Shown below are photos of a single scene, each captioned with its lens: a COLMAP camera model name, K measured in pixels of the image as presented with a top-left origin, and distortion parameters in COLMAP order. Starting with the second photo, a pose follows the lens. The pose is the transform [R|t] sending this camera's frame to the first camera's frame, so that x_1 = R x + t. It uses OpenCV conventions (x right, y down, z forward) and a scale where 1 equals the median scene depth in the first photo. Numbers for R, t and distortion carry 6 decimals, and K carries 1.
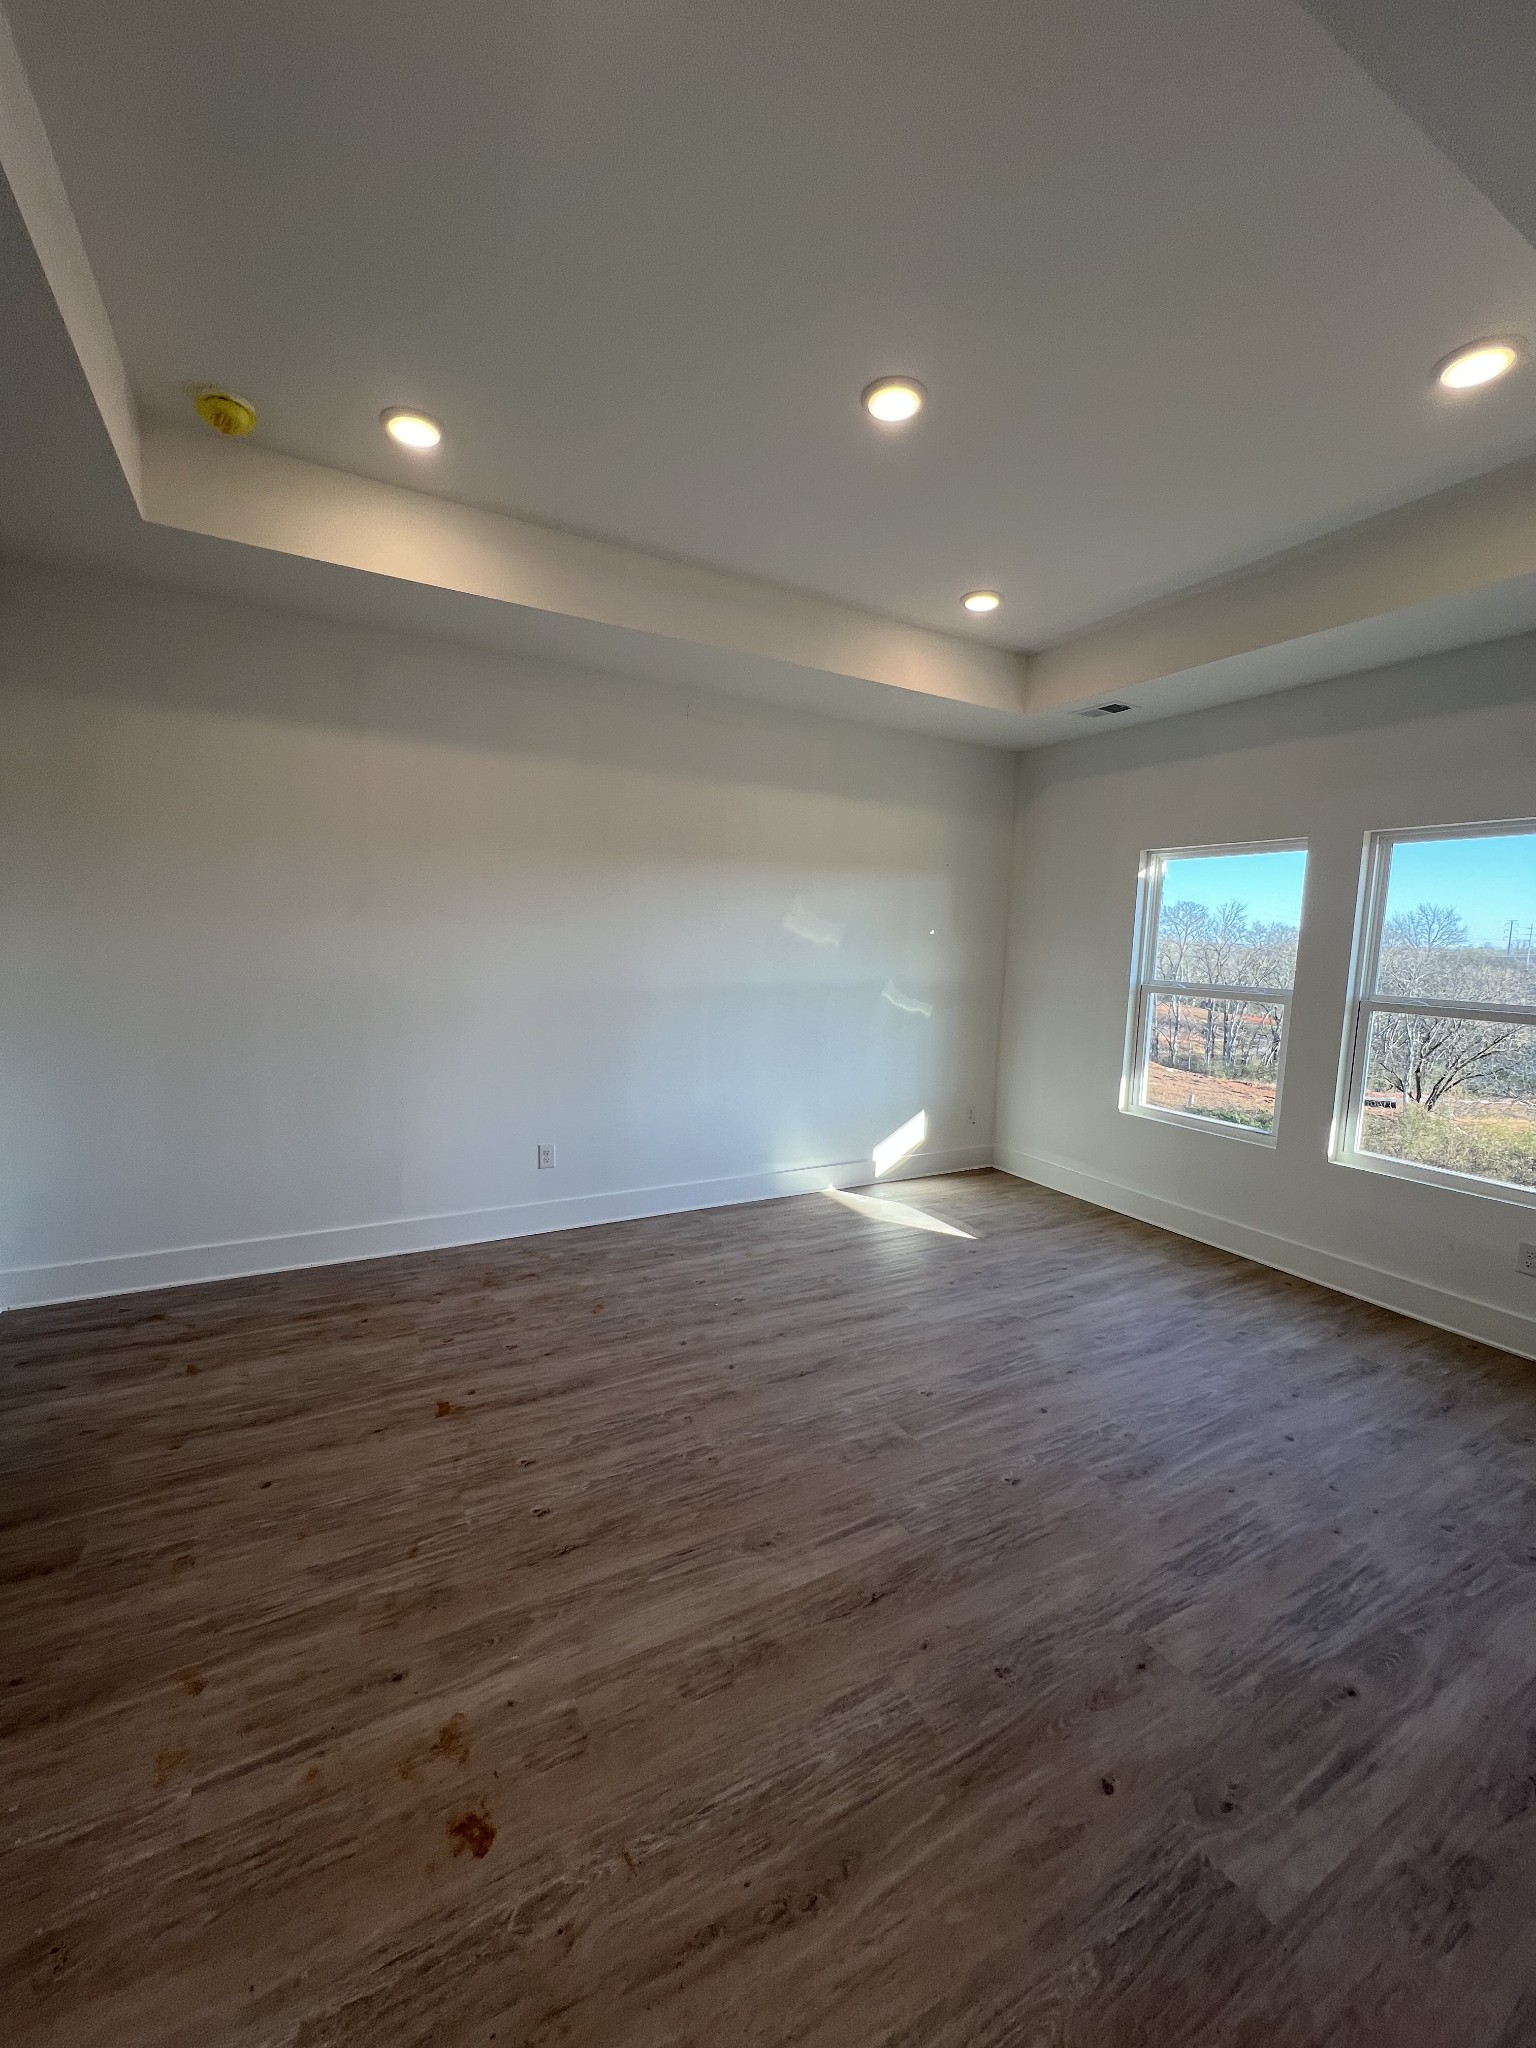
lens RADIAL K [[817.4, 0, 754.6], [0, 817.4, 1037.6], [0, 0, 1]] dist [0.000075, 0.000416]
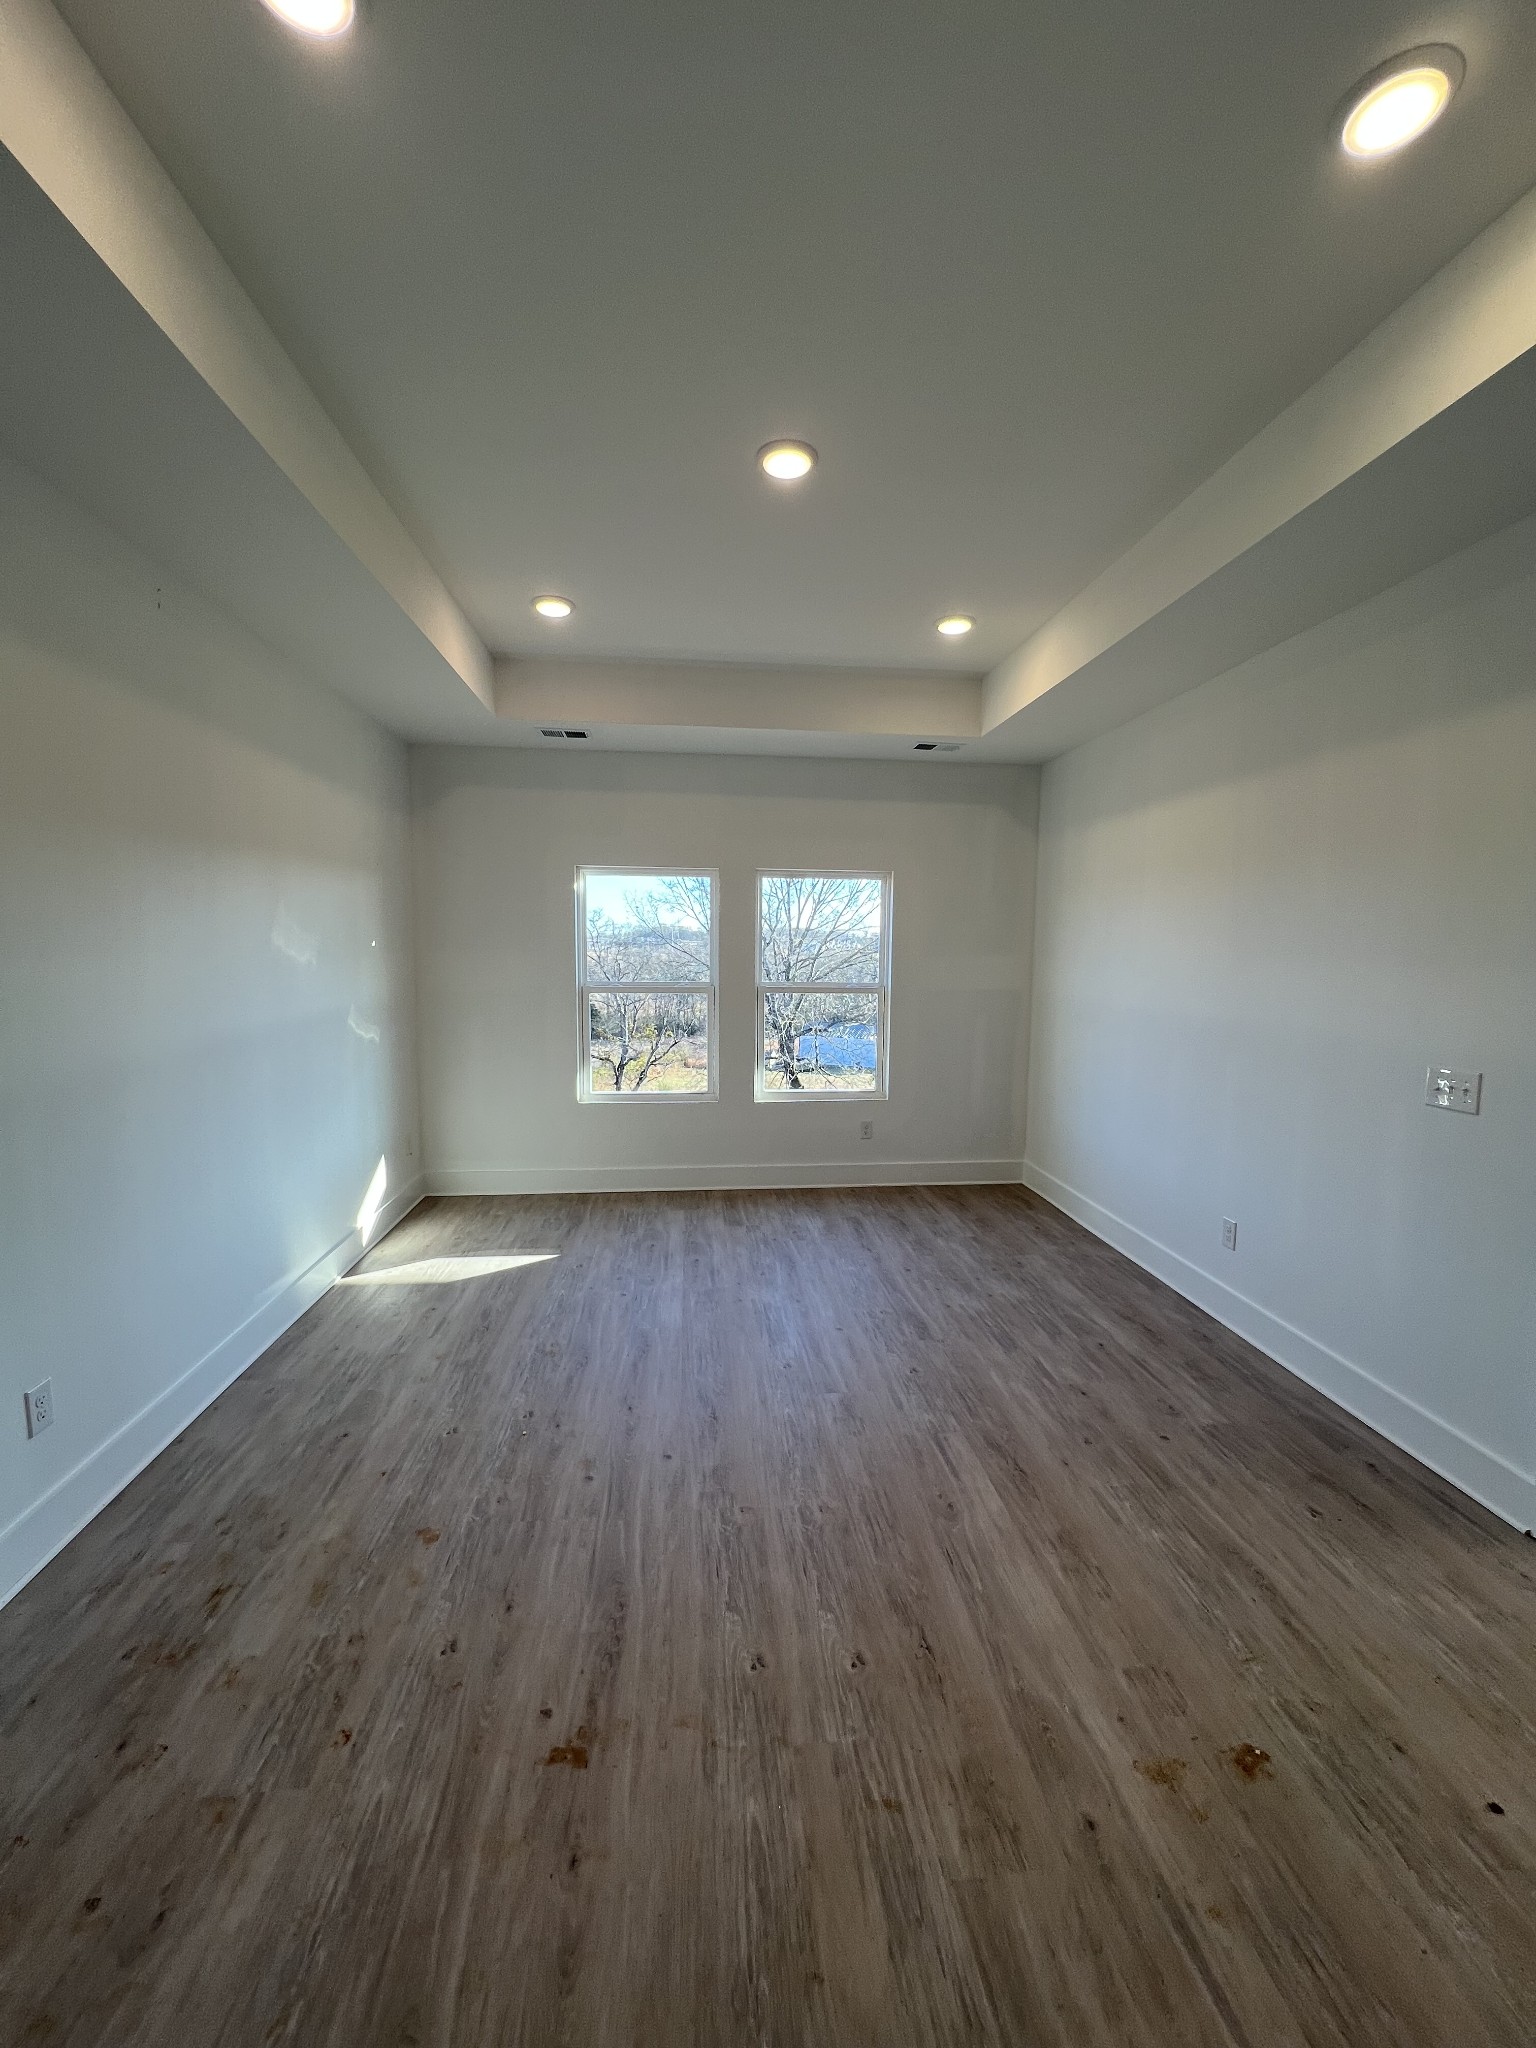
lens RADIAL K [[817.4, 0, 785.0], [0, 817.4, 1036.3], [0, 0, 1]] dist [0.000075, 0.000416]
pose [[0.389640, -0.129512, 0.911816, -0.836081], [0.117668, 0.988949, 0.090185, -0.123643], [-0.913420, 0.072152, 0.400573, 0.583183]]
